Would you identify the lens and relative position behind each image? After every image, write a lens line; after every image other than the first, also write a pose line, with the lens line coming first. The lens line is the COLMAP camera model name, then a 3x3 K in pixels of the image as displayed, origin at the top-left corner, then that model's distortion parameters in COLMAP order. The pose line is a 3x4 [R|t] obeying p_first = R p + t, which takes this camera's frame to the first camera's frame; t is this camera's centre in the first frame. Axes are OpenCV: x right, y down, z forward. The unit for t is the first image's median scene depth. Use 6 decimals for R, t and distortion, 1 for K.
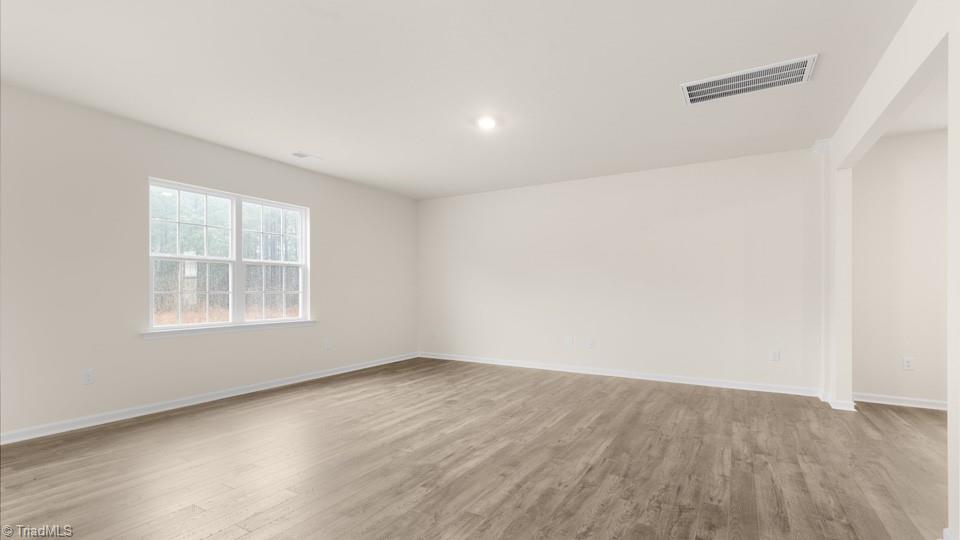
lens RADIAL K [[434.7, 0, 490.5], [0, 434.7, 270.5], [0, 0, 1]] dist [0.001825, 0.000193]
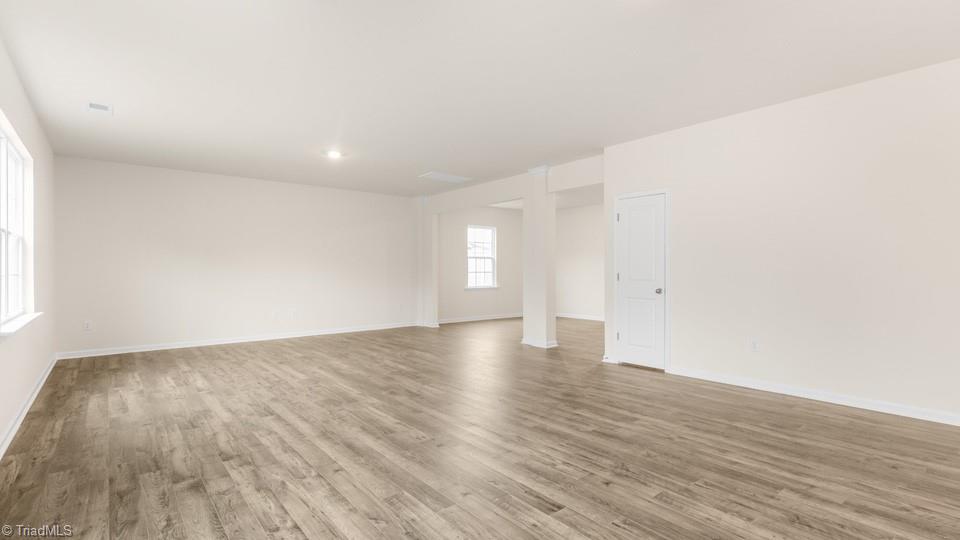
lens RADIAL K [[453.7, 0, 479.5], [0, 453.7, 278.5], [0, 0, 1]] dist [0.011666, 0.001047]
pose [[0.372037, -0.014334, 0.928107, -1.355564], [-0.033054, 0.999042, 0.028679, 0.009021], [-0.927629, -0.041347, 0.371207, 0.022290]]
